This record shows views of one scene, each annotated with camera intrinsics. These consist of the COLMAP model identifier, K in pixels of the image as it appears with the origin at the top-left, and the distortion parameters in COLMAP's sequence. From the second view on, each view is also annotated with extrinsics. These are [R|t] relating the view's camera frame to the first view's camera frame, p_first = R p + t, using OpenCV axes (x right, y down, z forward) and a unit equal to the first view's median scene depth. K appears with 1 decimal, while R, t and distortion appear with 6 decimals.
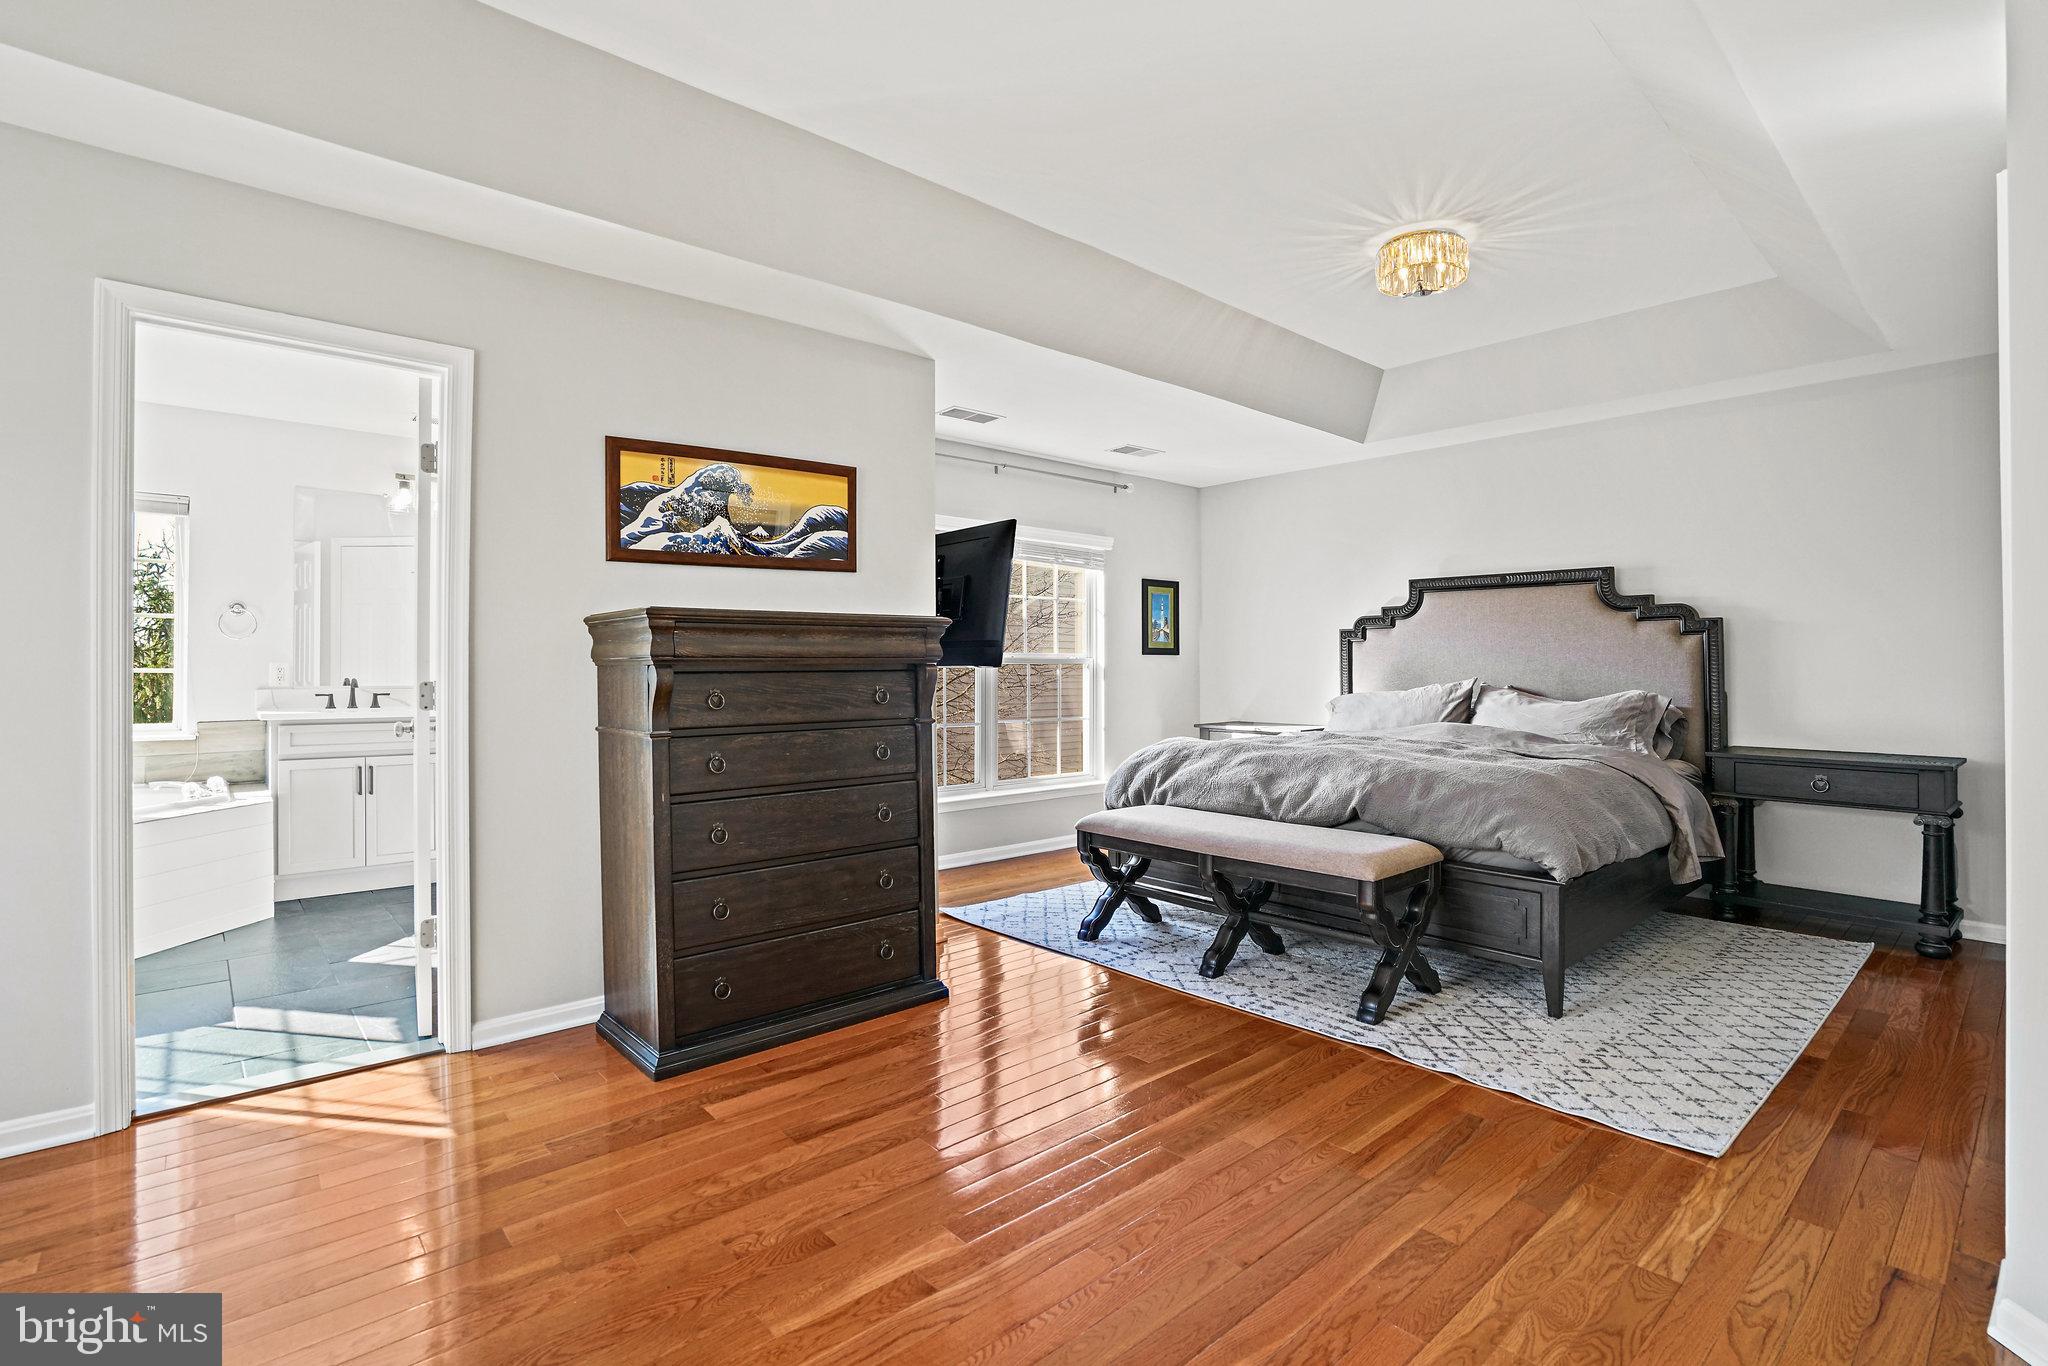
lens RADIAL K [[968.3, 0, 1004.9], [0, 968.3, 666.6], [0, 0, 1]] dist [-0.016463, 0.004227]
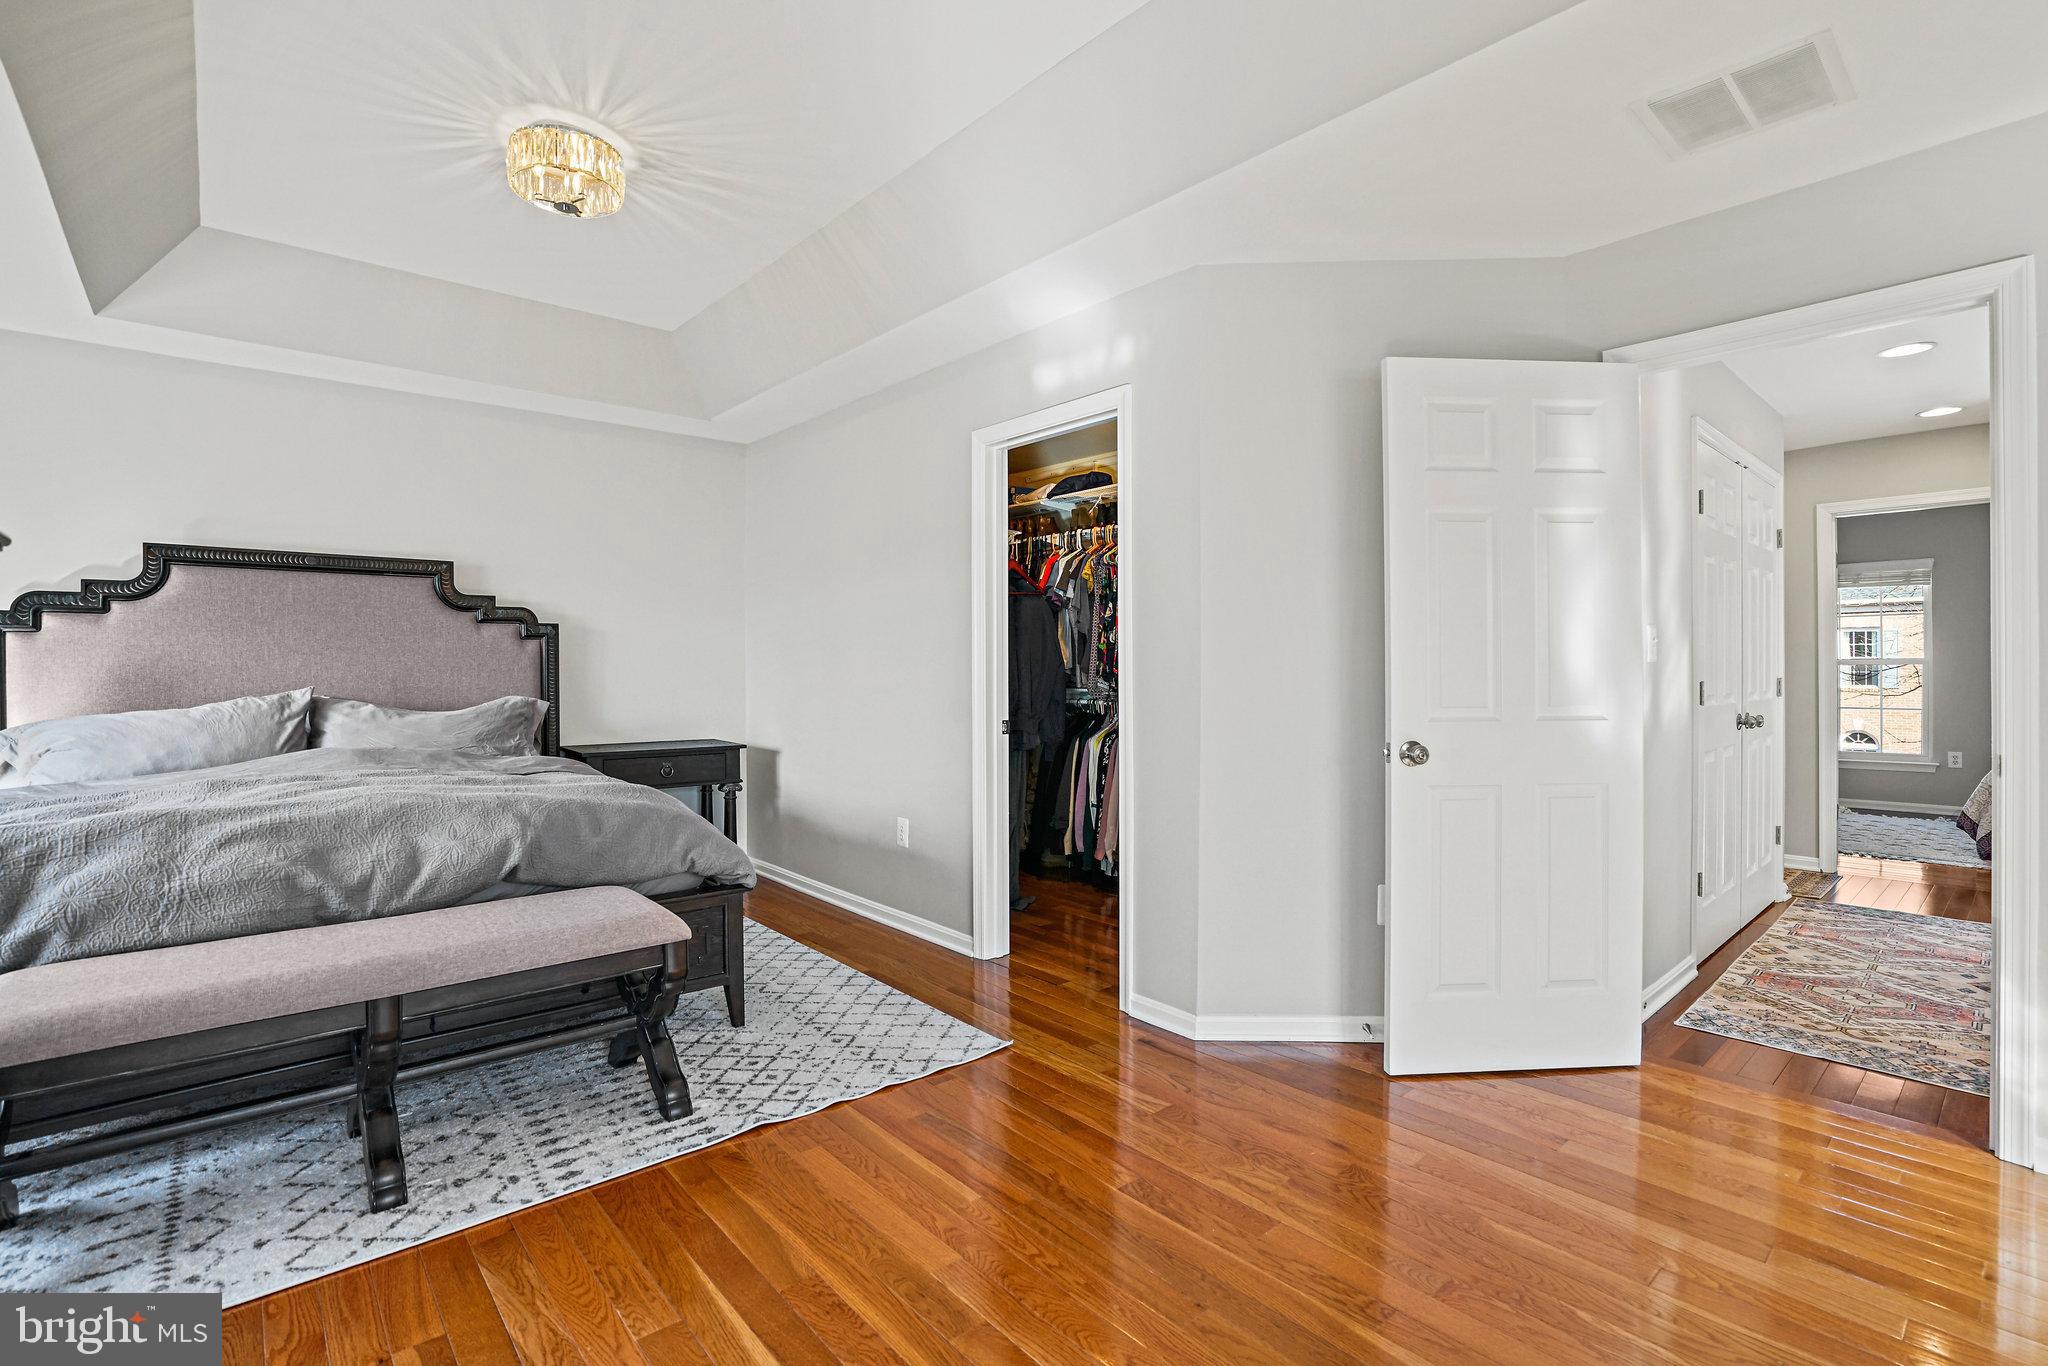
lens RADIAL K [[968.3, 0, 1011.5], [0, 968.3, 661.9], [0, 0, 1]] dist [-0.016463, 0.004227]
pose [[0.011905, 0.005771, 0.999912, -0.347755], [0.004718, 0.999972, -0.005828, -0.001489], [-0.999918, 0.004787, 0.011878, 0.590504]]
